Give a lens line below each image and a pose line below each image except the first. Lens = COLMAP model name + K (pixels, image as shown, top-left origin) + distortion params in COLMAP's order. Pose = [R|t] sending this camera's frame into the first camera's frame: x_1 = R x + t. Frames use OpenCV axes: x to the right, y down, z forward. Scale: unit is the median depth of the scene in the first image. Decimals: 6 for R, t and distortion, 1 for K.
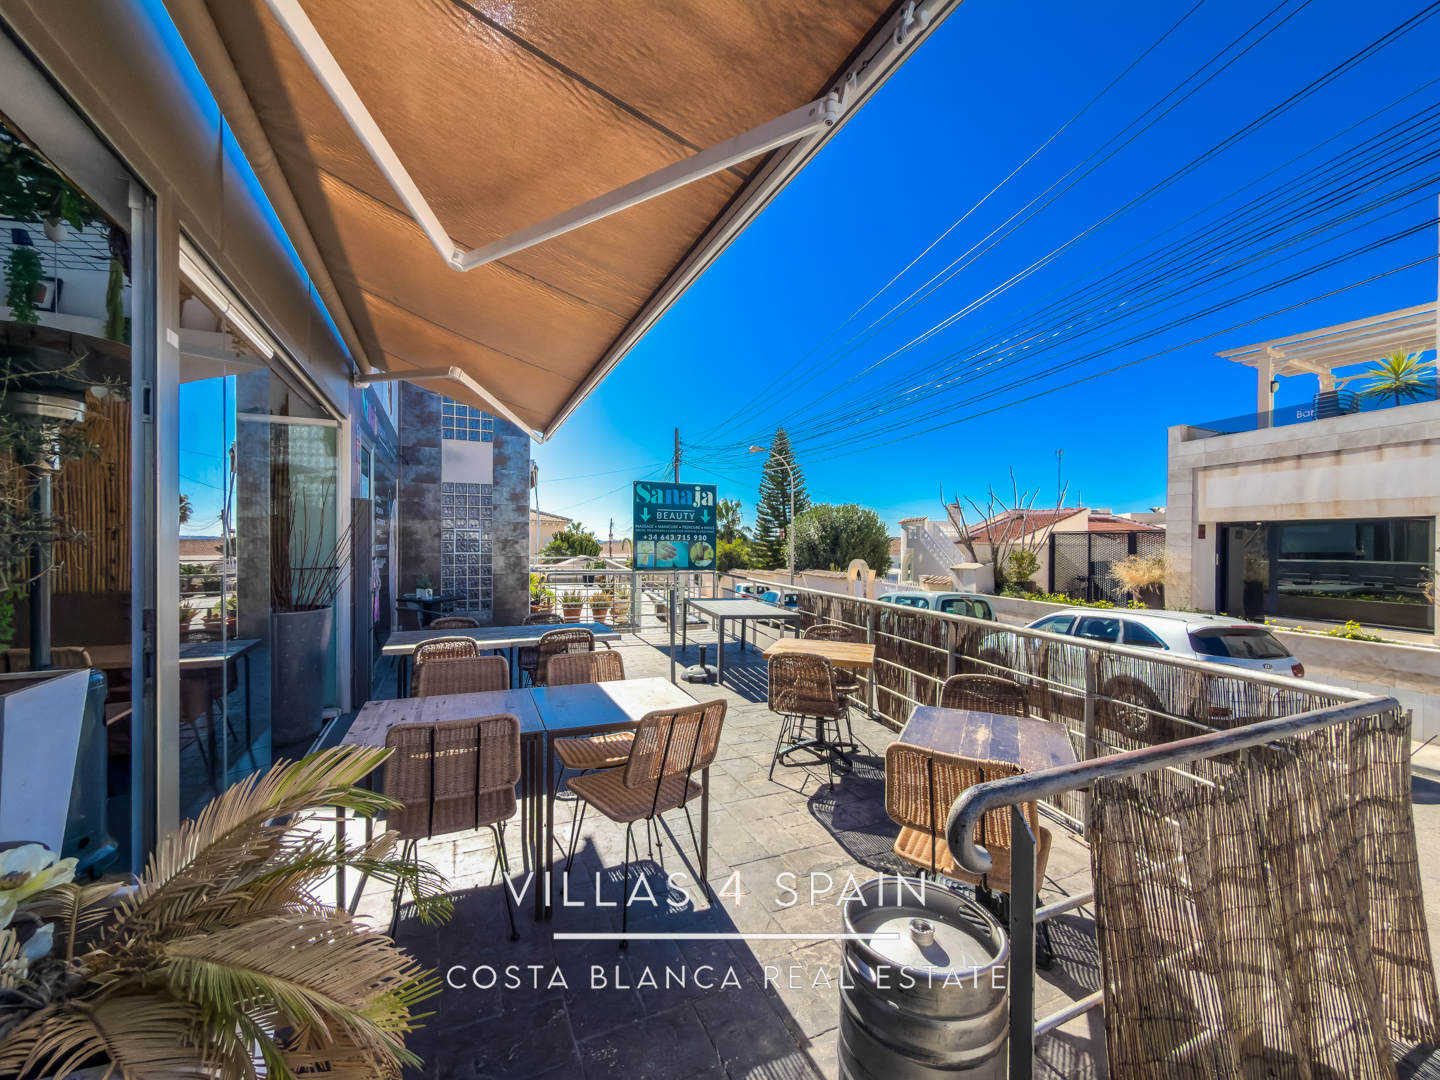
lens RADIAL K [[579.8, 0, 731.8], [0, 579.8, 545.6], [0, 0, 1]] dist [-0.000153, -0.000077]
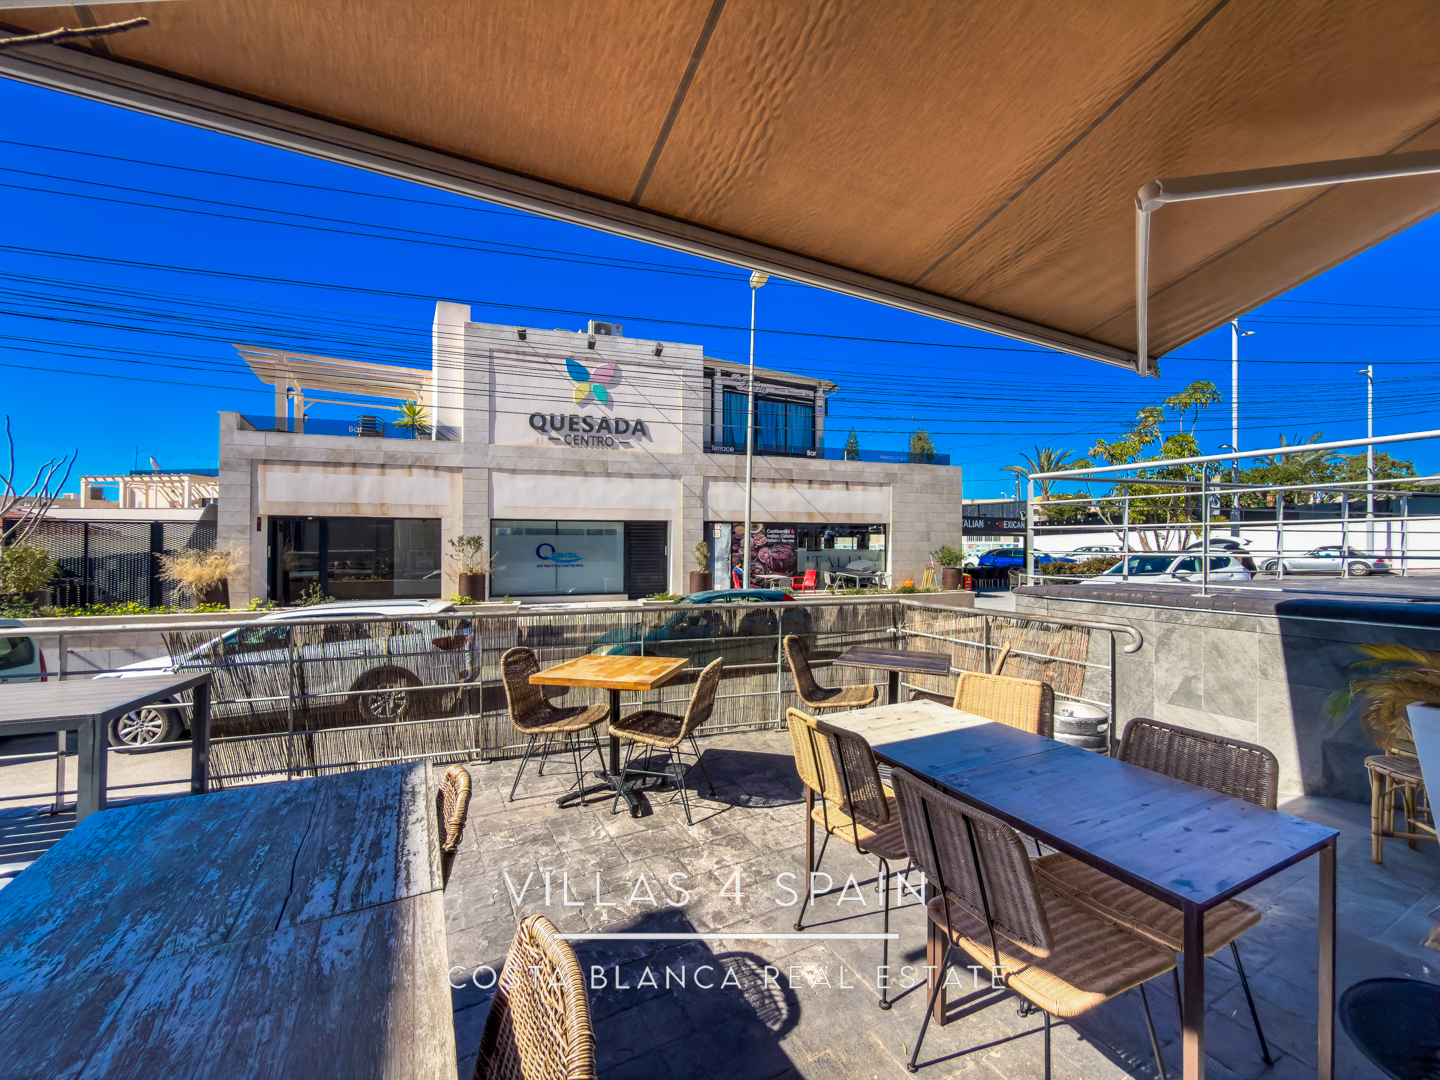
lens RADIAL K [[579.8, 0, 683.3], [0, 579.8, 531.9], [0, 0, 1]] dist [-0.000153, -0.000077]
pose [[-0.024052, 0.006794, 0.999688, -0.269570], [-0.001060, 0.999976, -0.006821, -0.006196], [-0.999710, -0.001224, -0.024044, 0.380301]]
